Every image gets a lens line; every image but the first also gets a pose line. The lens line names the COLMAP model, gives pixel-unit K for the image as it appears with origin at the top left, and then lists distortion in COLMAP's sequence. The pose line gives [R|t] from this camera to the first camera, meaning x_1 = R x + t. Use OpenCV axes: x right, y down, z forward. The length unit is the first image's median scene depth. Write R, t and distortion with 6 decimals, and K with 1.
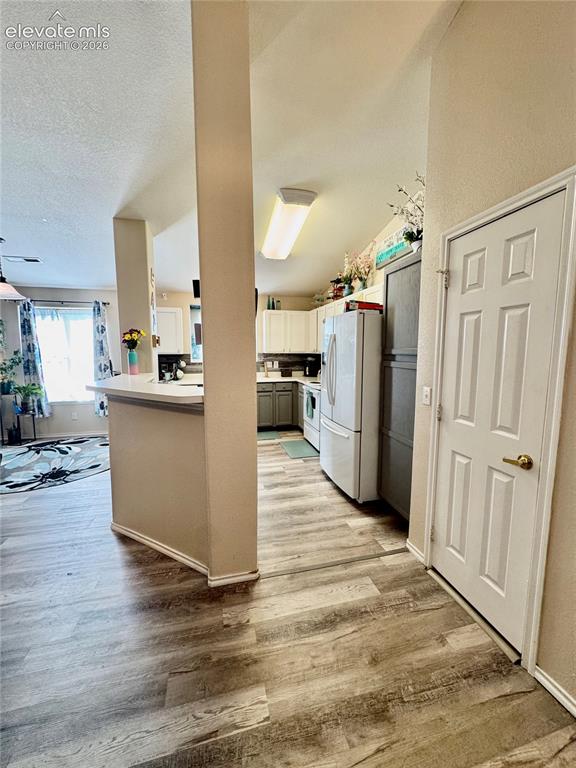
lens RADIAL K [[307.5, 0, 288.4], [0, 307.5, 384.0], [0, 0, 1]] dist [-0.004704, 0.000845]
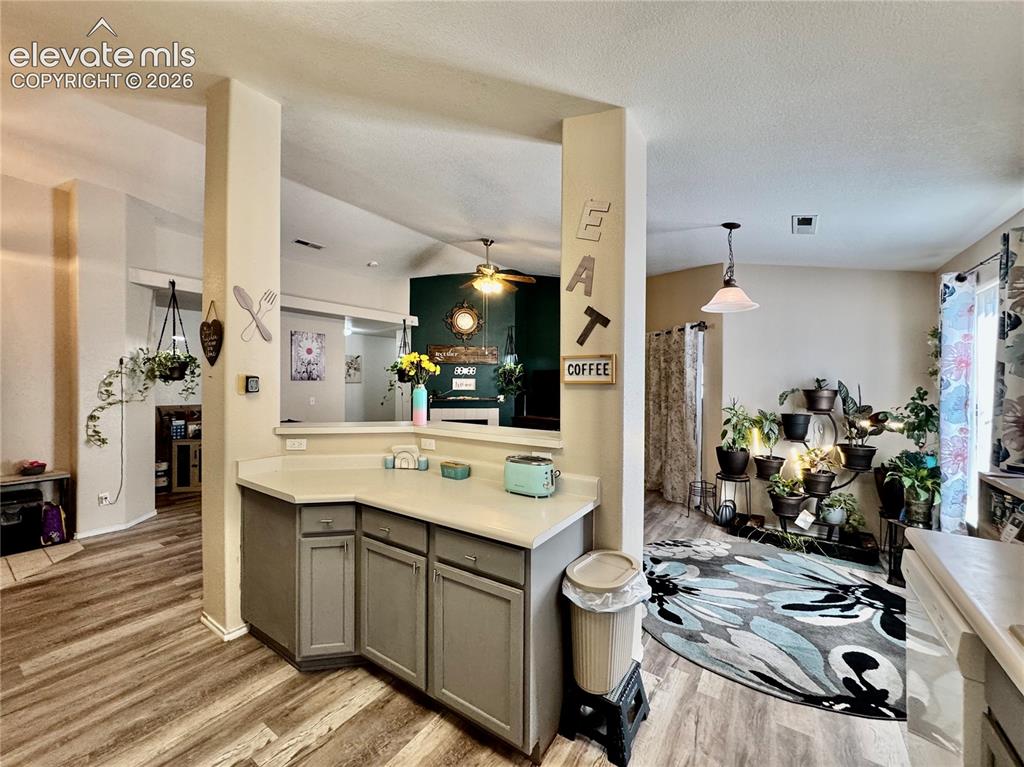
lens RADIAL K [[410.0, 0, 510.3], [0, 410.0, 380.6], [0, 0, 1]] dist [-0.004704, 0.000845]
pose [[-0.745420, -0.004717, -0.666578, 0.018001], [-0.082830, 0.992880, 0.085602, -0.154628], [0.661429, 0.119022, -0.740504, 1.274276]]
